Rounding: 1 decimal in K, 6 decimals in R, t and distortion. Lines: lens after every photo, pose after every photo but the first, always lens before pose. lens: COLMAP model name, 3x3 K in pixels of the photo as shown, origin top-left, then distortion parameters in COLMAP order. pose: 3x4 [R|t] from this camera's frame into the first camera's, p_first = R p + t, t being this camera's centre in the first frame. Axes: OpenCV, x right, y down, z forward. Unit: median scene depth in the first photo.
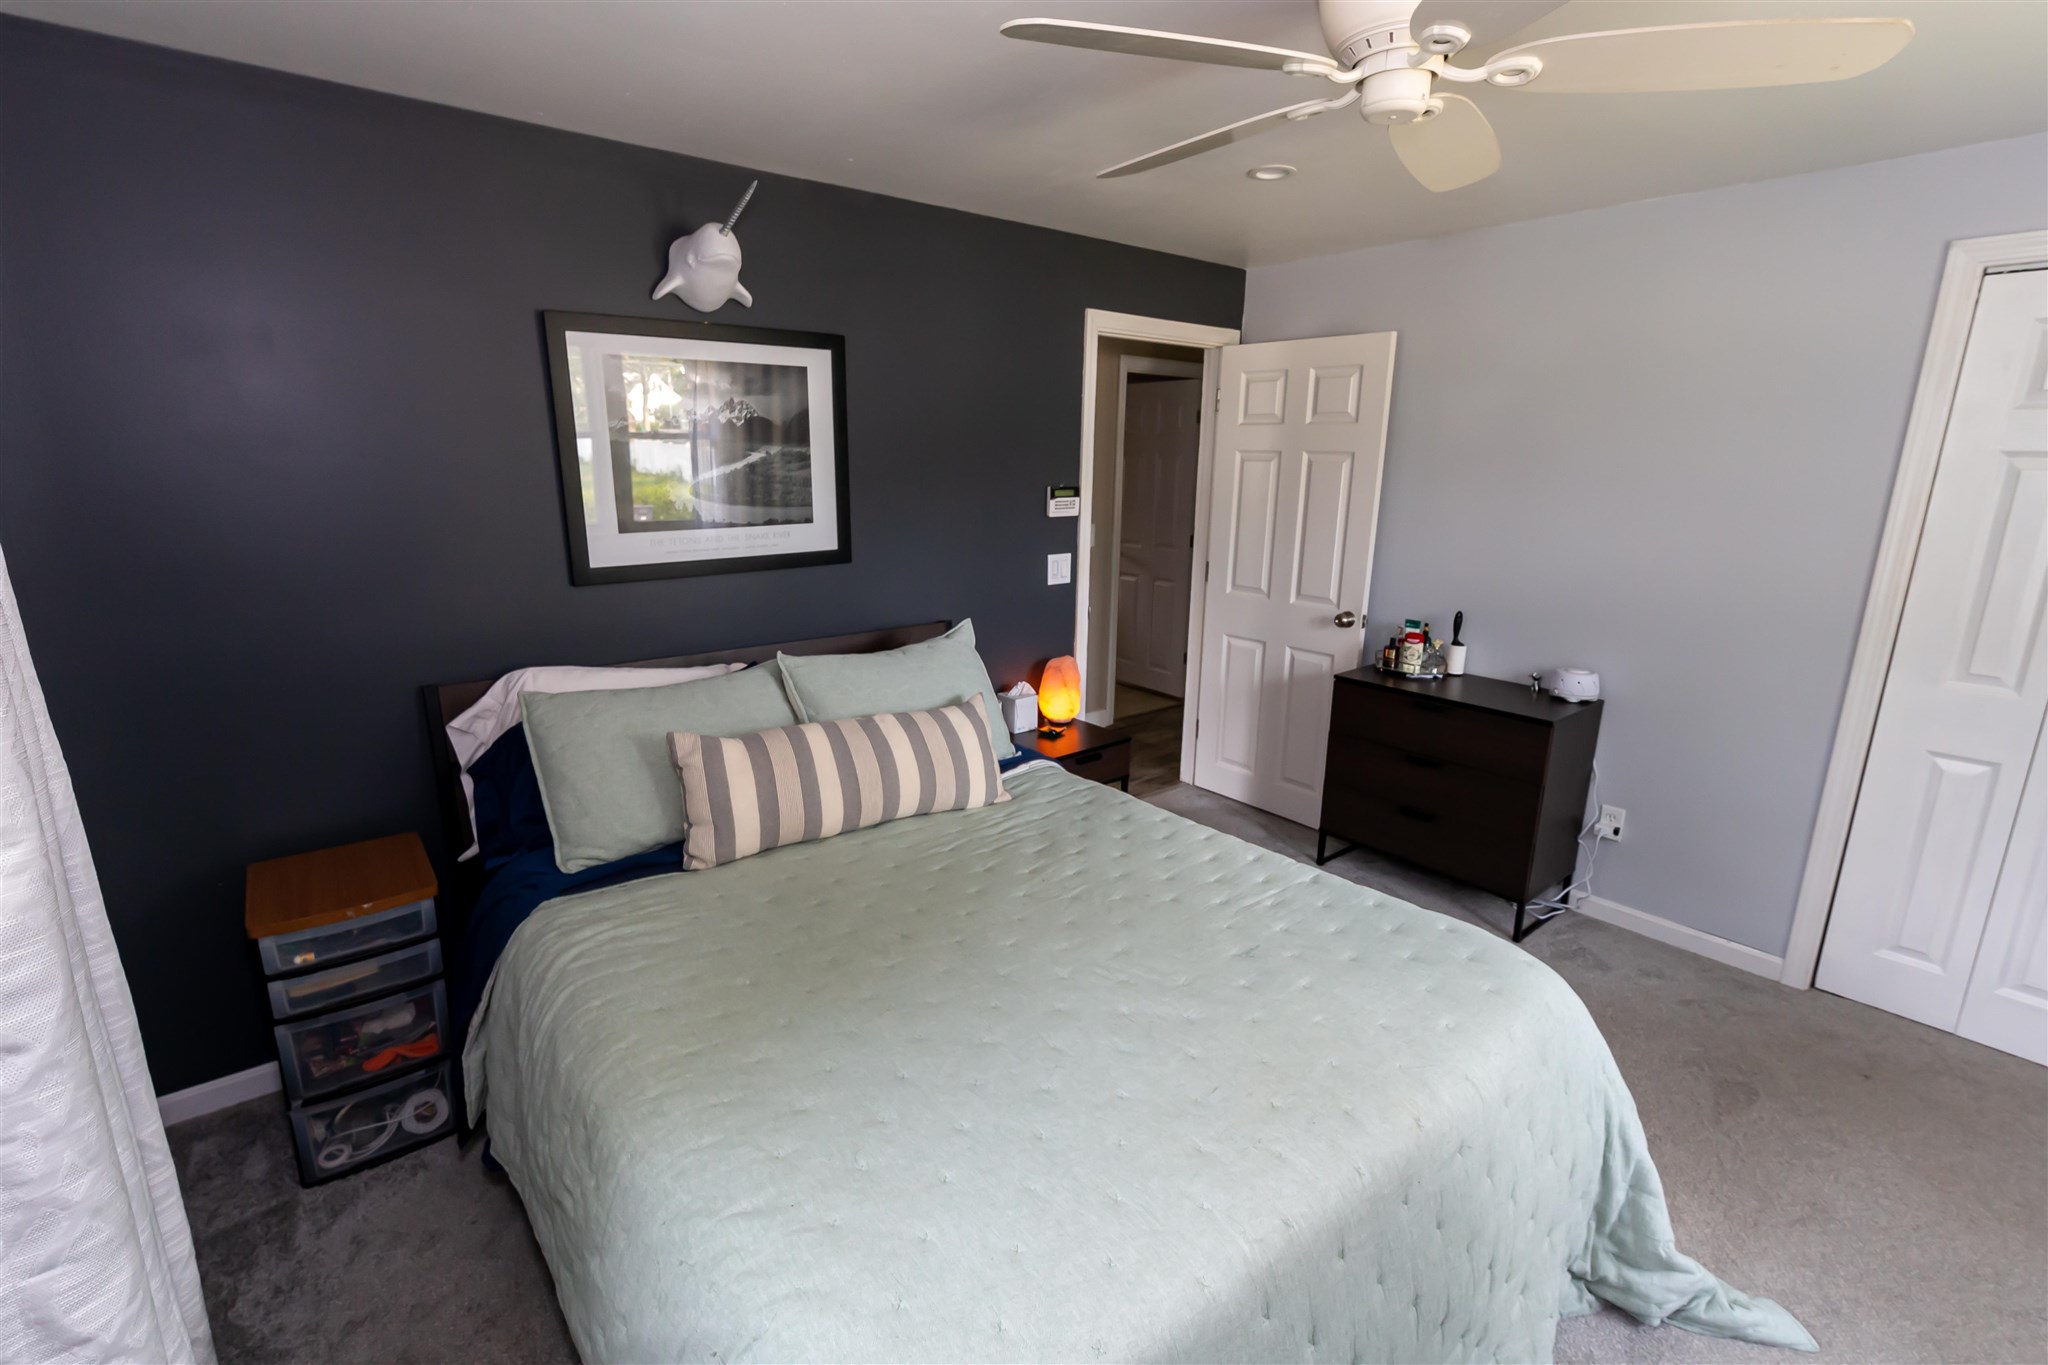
lens RADIAL K [[897.9, 0, 1030.9], [0, 897.9, 685.3], [0, 0, 1]] dist [0.003750, 0.000059]
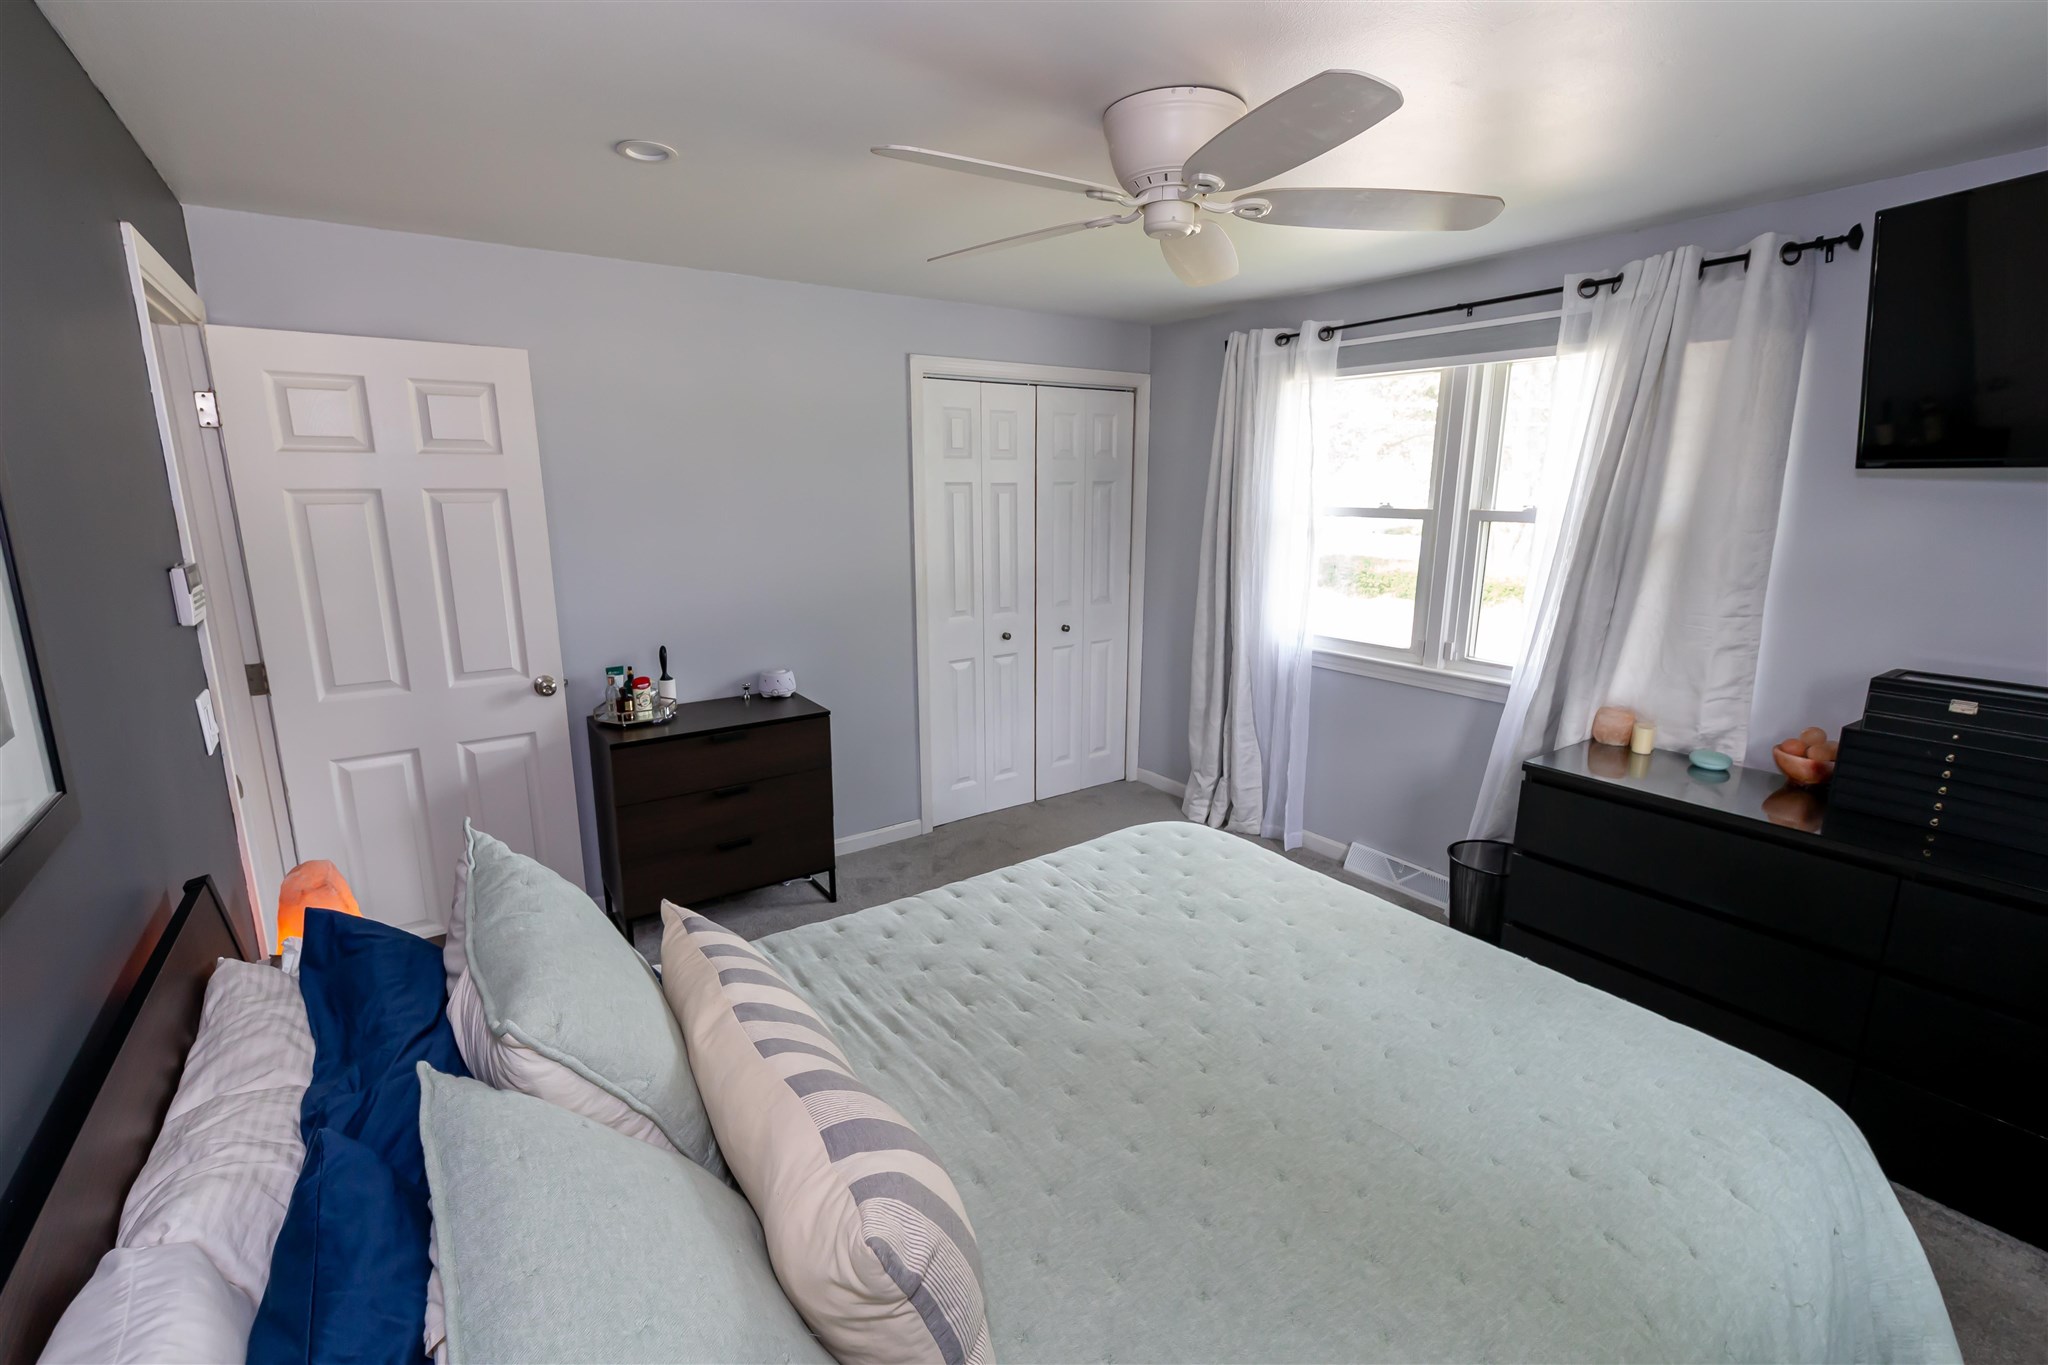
lens RADIAL K [[897.9, 0, 969.3], [0, 897.9, 692.7], [0, 0, 1]] dist [0.003750, 0.000059]
pose [[0.110982, -0.247696, 0.962460, -0.452046], [0.248638, 0.944565, 0.214420, -0.162216], [-0.962217, 0.215508, 0.166417, 0.521151]]
